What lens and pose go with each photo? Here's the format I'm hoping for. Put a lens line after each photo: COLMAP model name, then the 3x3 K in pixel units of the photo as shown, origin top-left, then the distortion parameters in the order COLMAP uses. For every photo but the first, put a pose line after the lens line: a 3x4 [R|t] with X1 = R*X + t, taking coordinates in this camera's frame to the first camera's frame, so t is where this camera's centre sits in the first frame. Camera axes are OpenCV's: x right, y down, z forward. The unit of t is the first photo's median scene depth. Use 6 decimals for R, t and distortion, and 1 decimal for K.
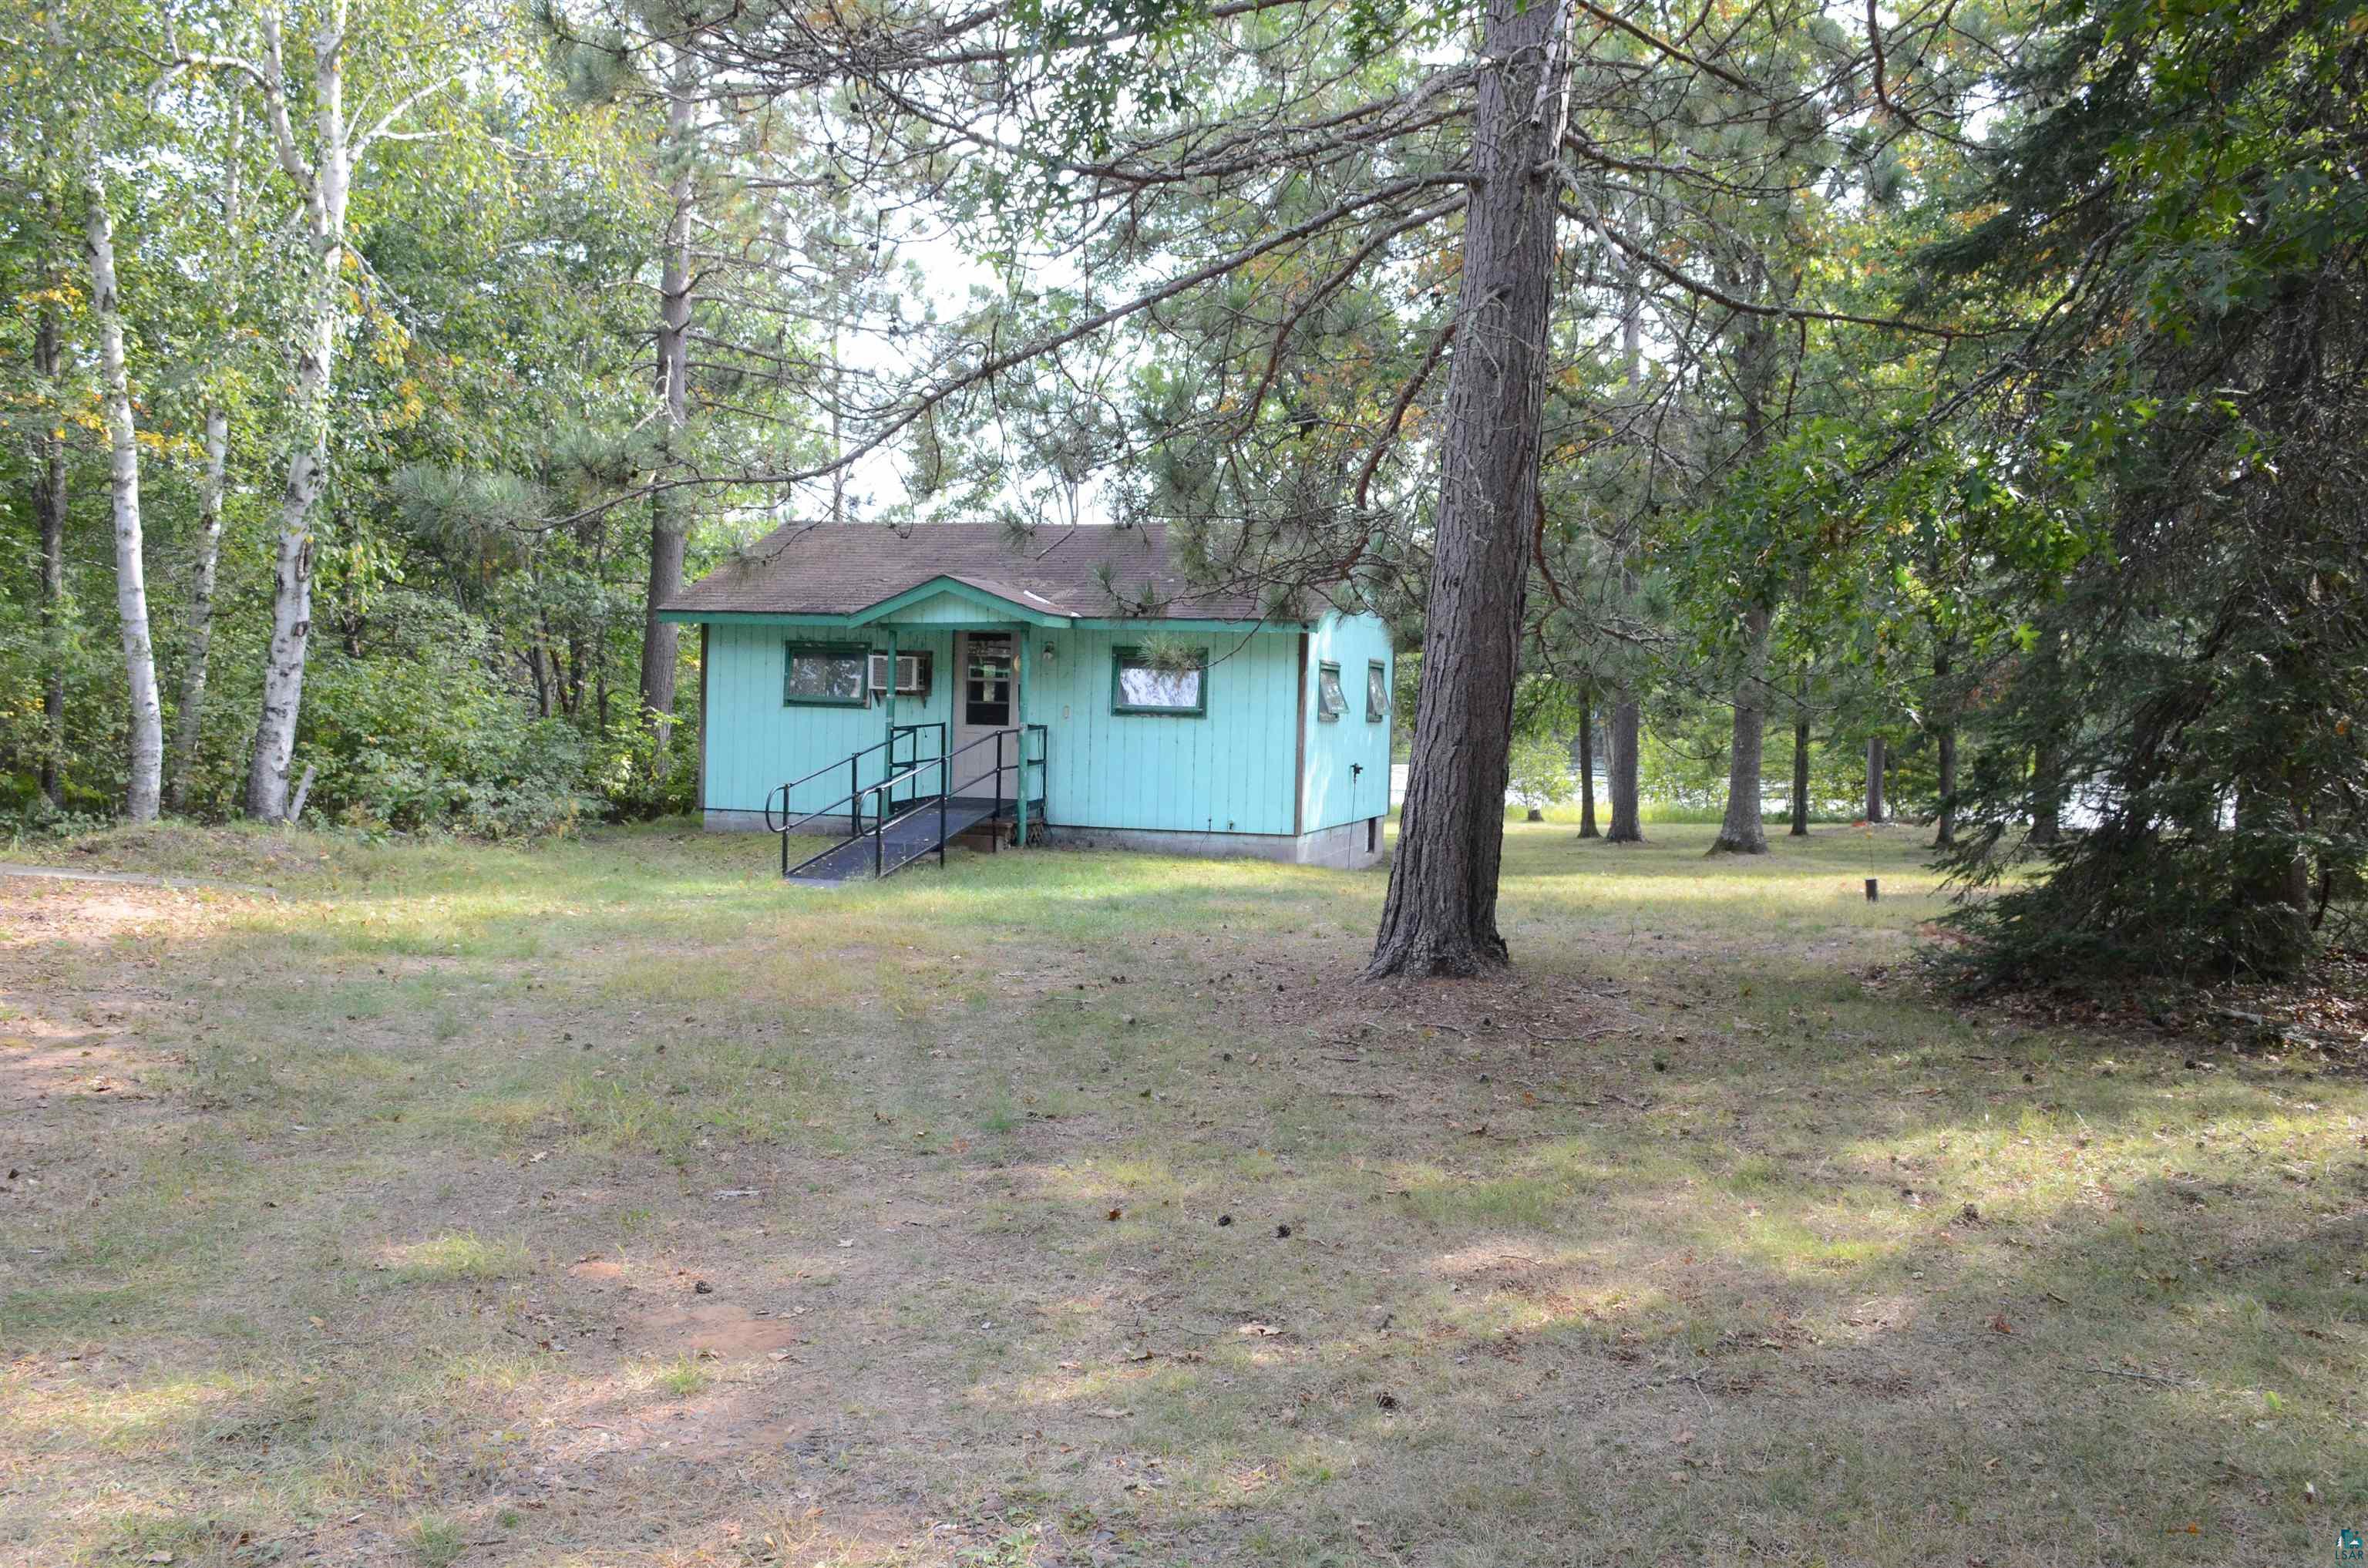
lens RADIAL K [[2058.4, 0, 1170.0], [0, 2058.4, 798.1], [0, 0, 1]] dist [-0.061926, 0.060547]
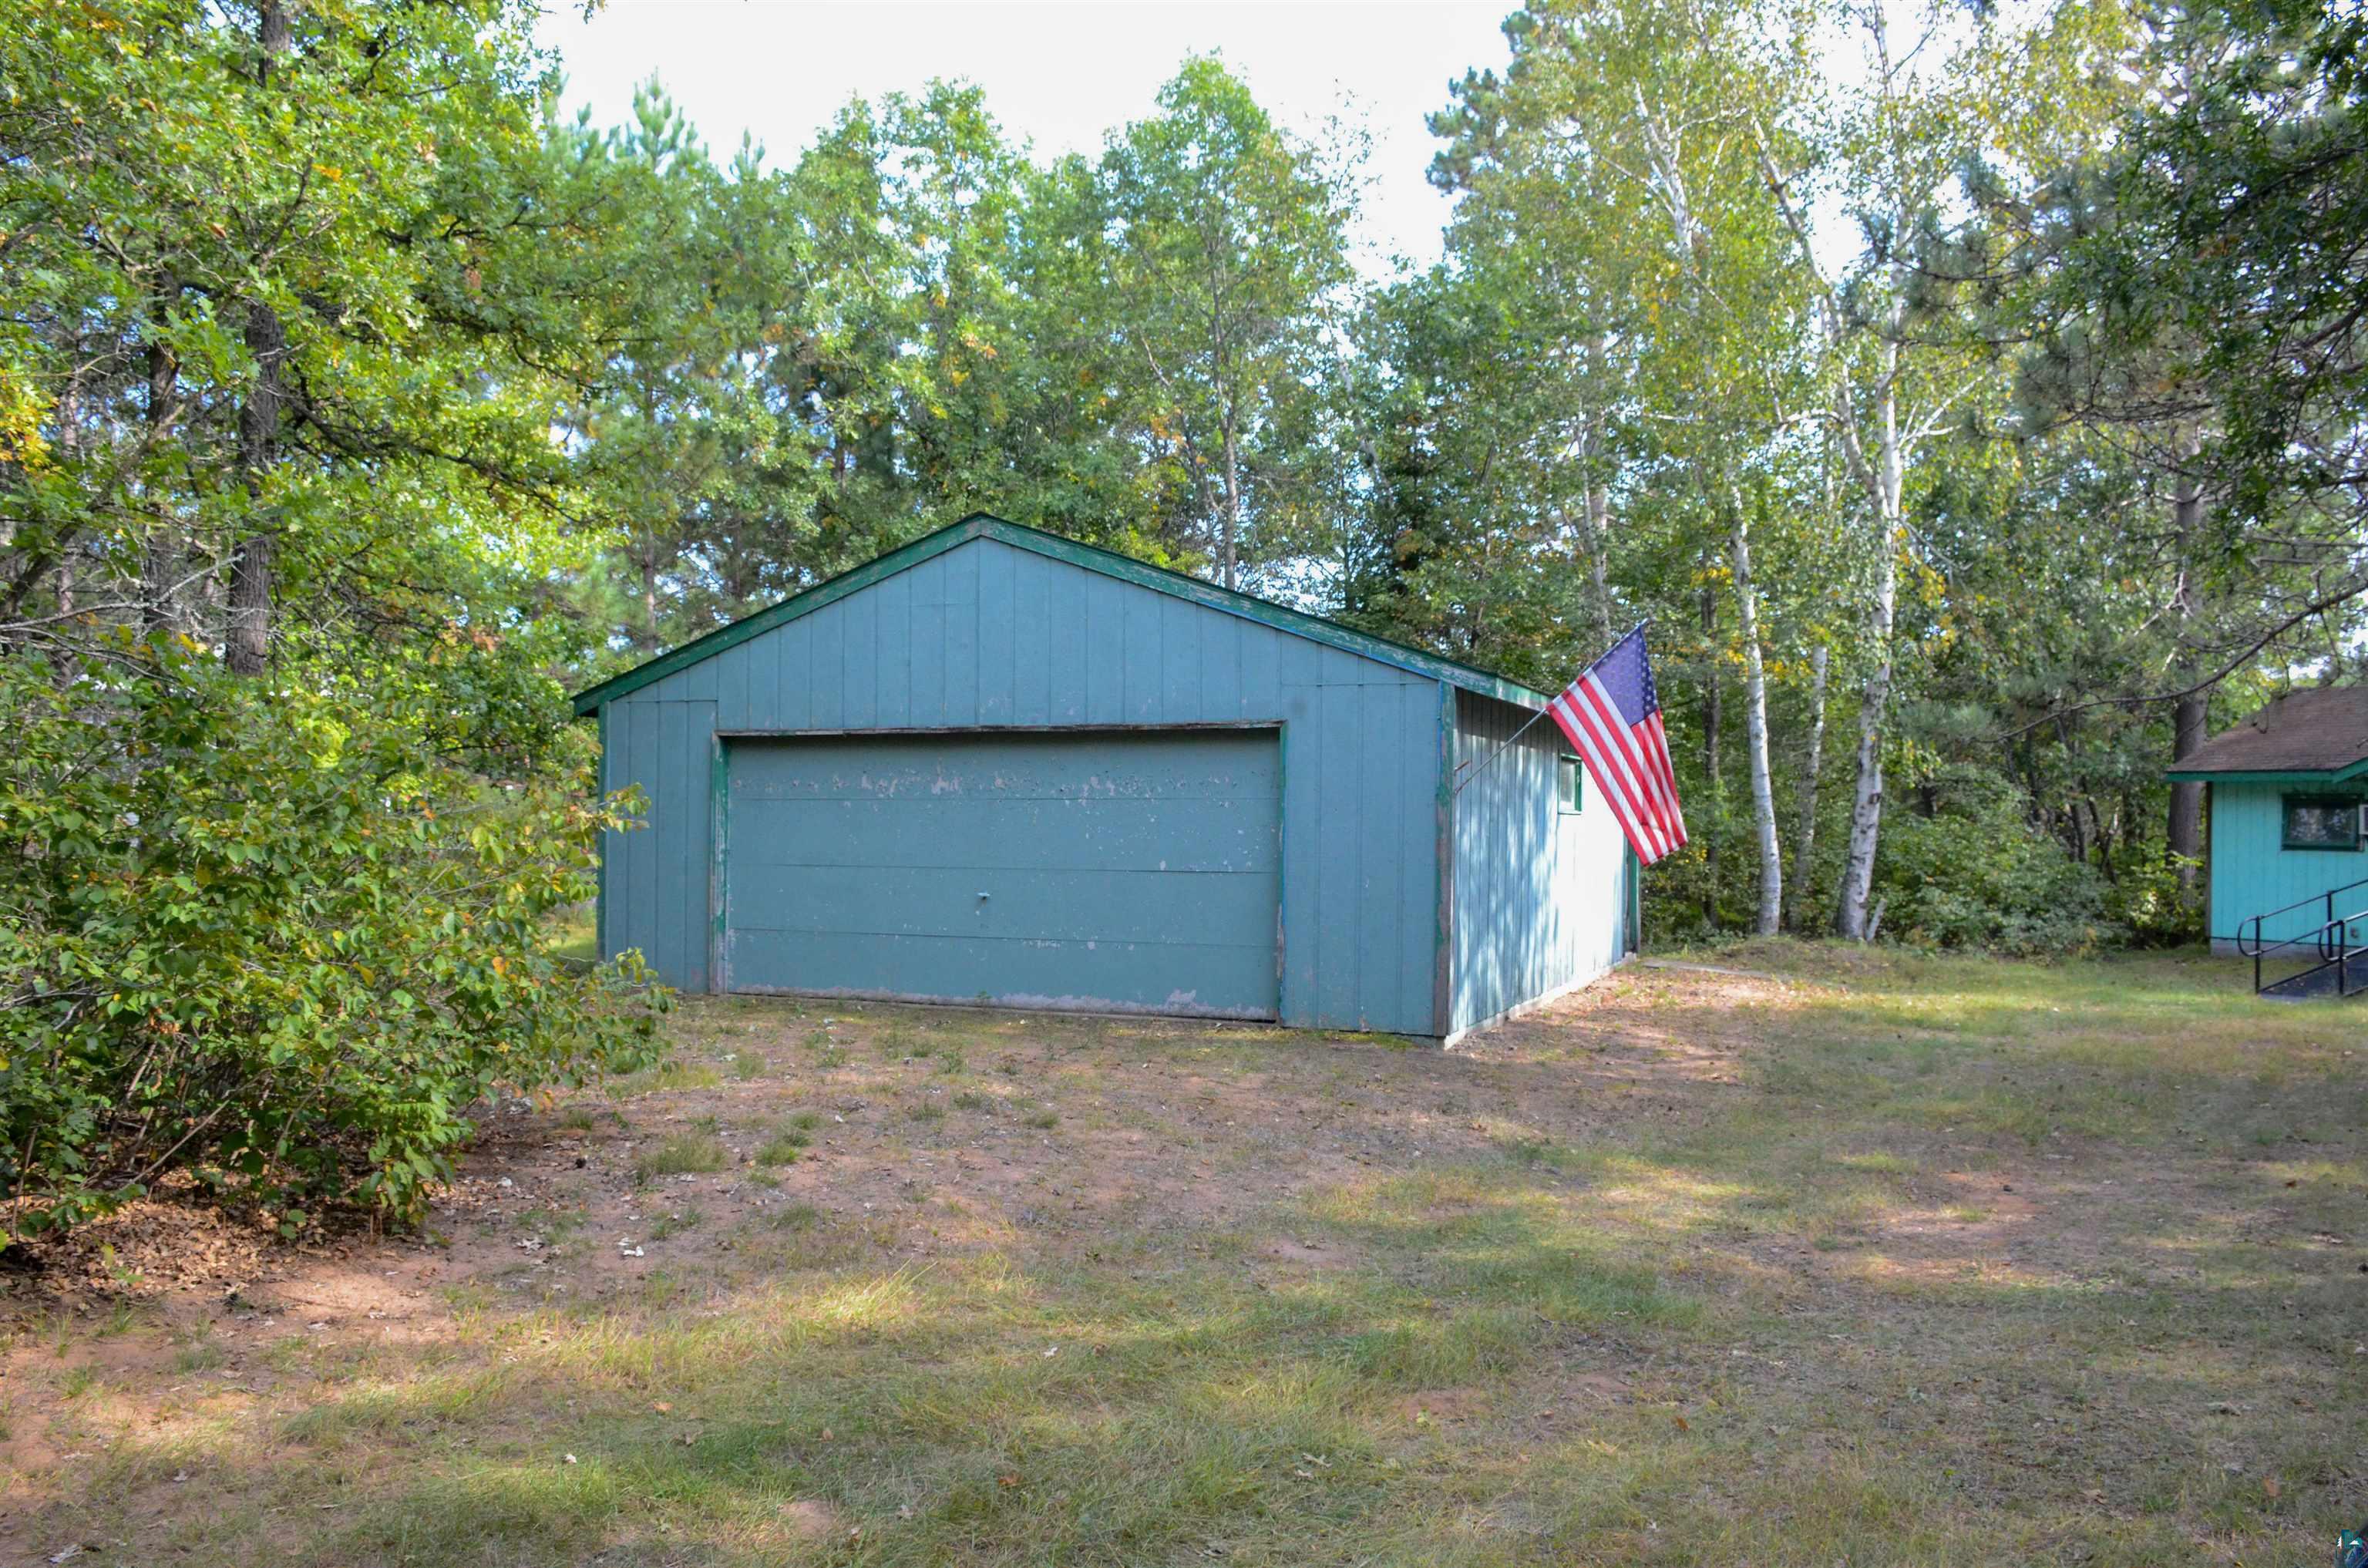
lens RADIAL K [[1816.3, 0, 1170.4], [0, 1816.3, 798.1], [0, 0, 1]] dist [-0.136599, 0.068770]
pose [[0.694772, -0.030232, -0.718594, 0.096100], [-0.022942, 0.997676, -0.064155, 0.003847], [0.718864, 0.061059, 0.692464, -0.154904]]
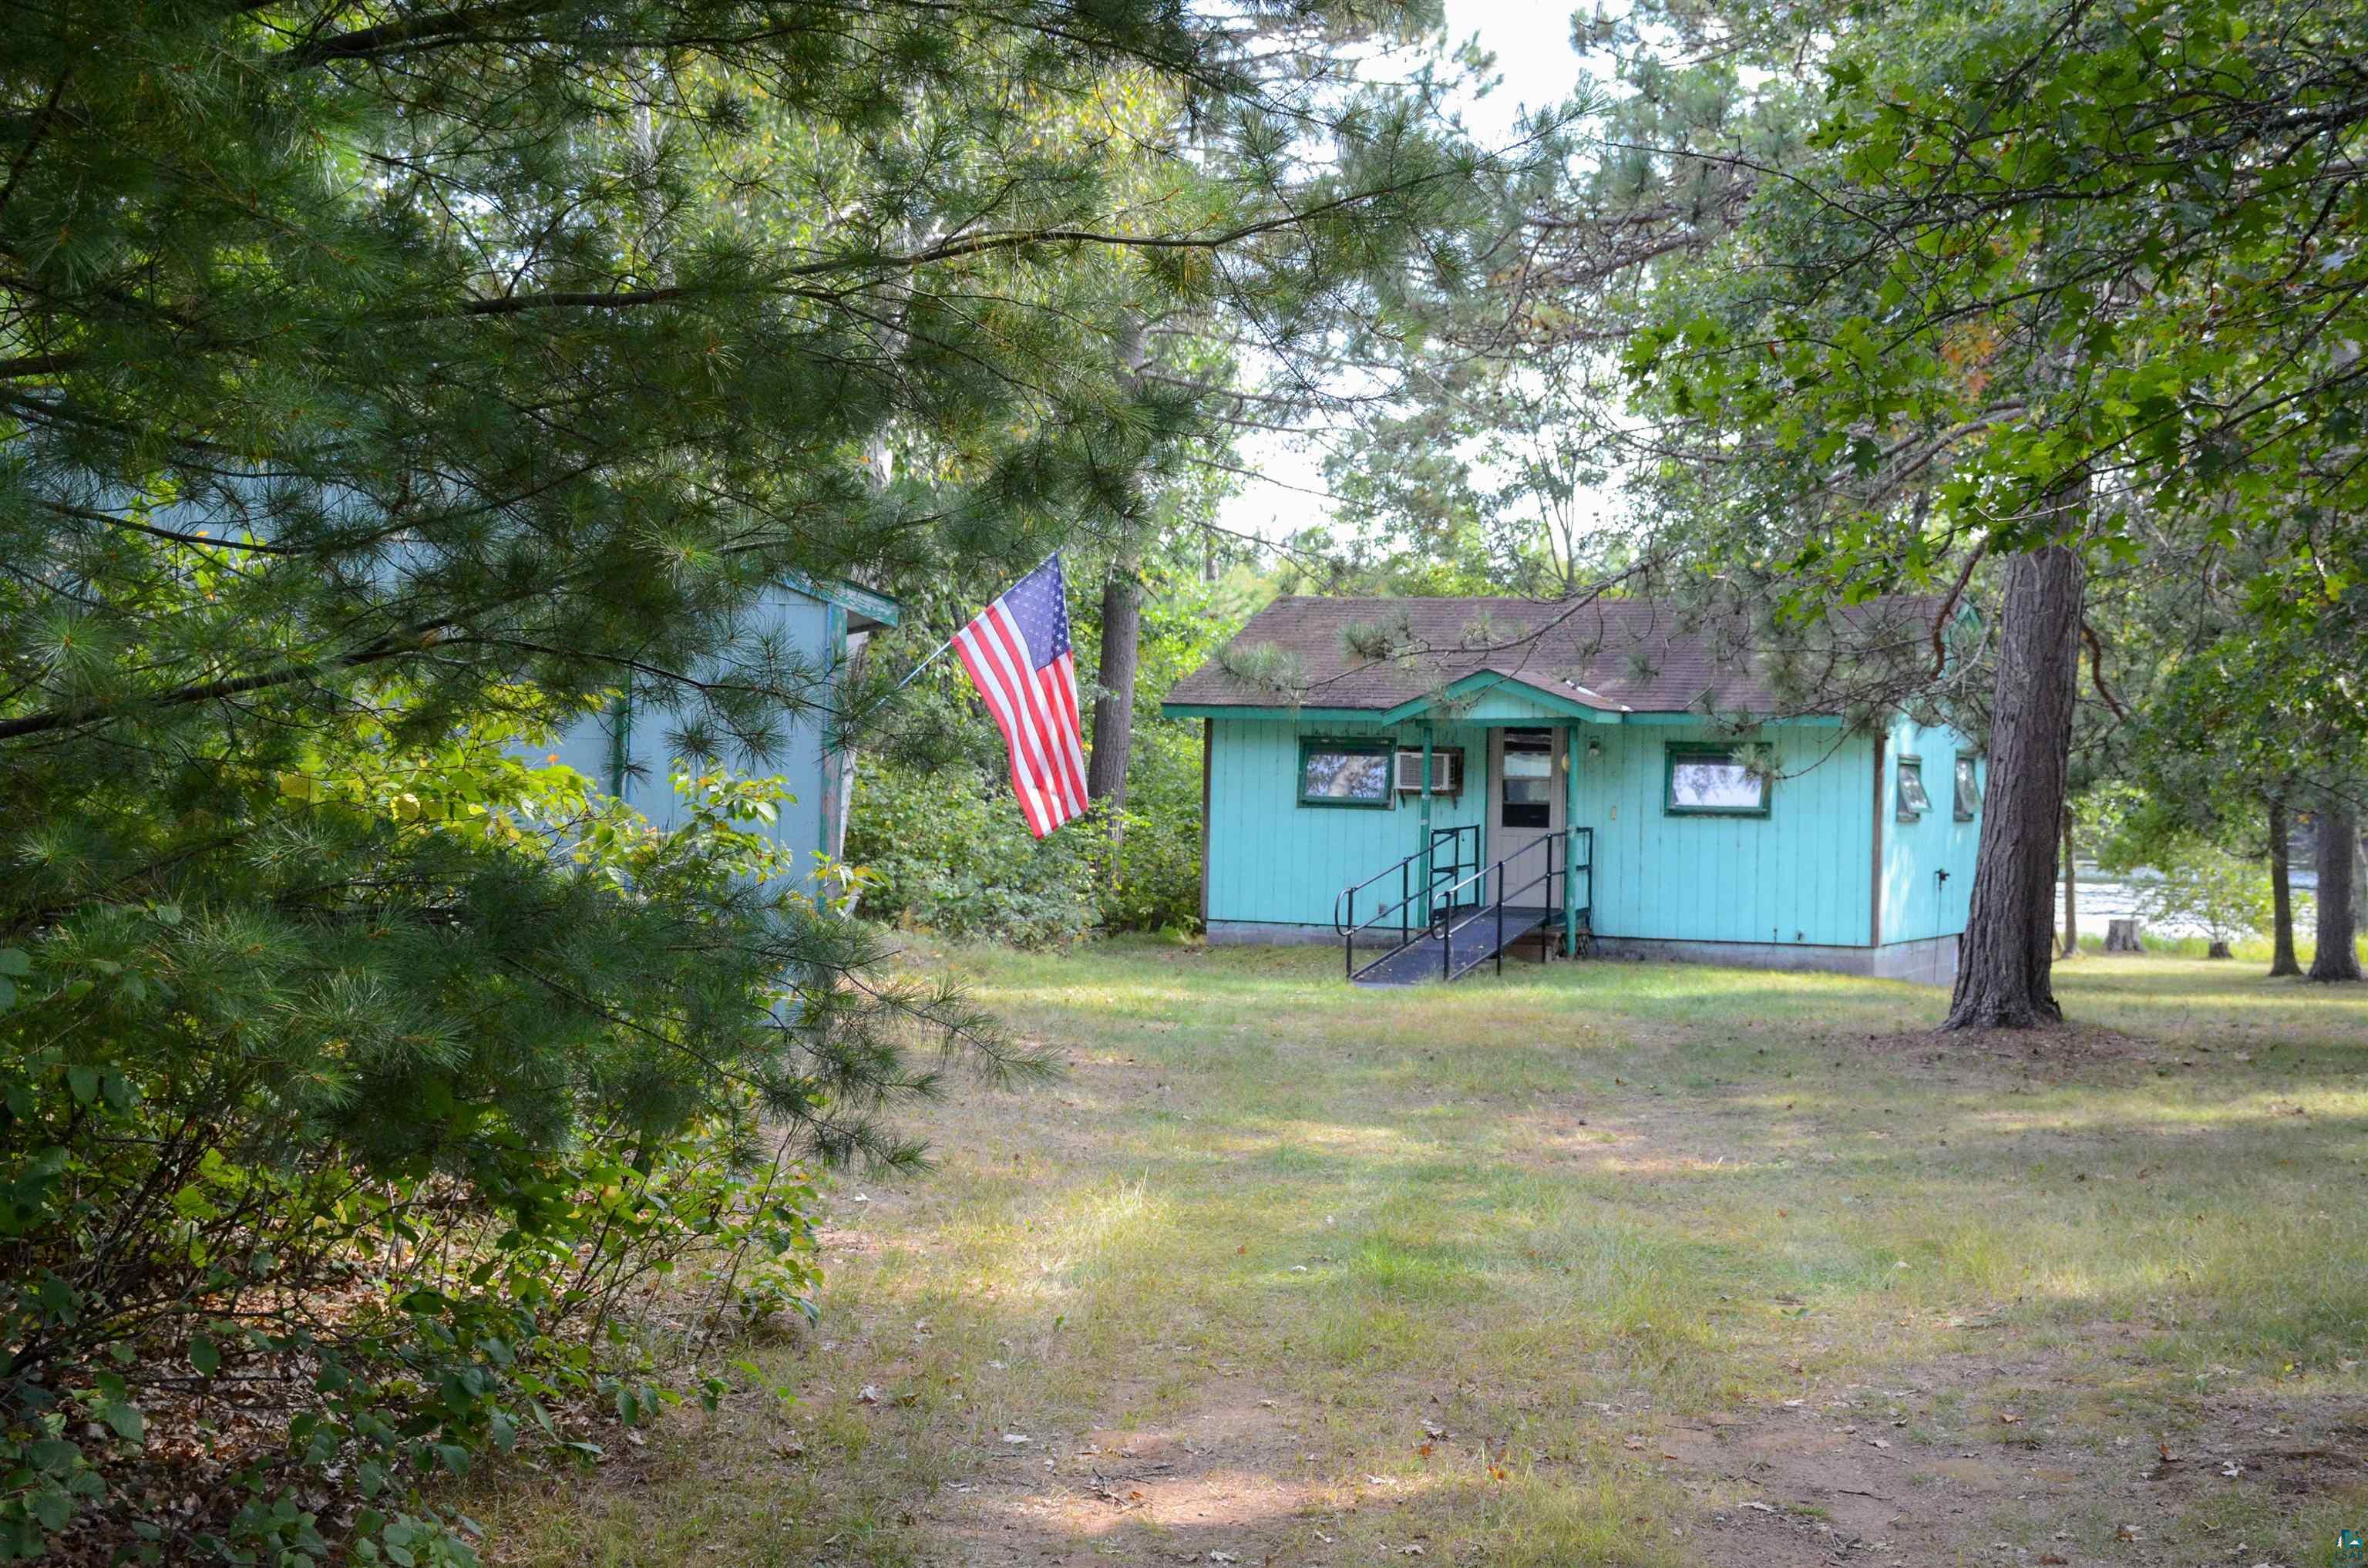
lens RADIAL K [[3294.5, 0, 1187.0], [0, 3294.5, 781.8], [0, 0, 1]] dist [0.146107, 0.000000]
pose [[0.990667, -0.006865, -0.136132, -0.043804], [0.000432, 0.998884, -0.047227, 0.015854], [0.136304, 0.046727, 0.989564, -0.555436]]
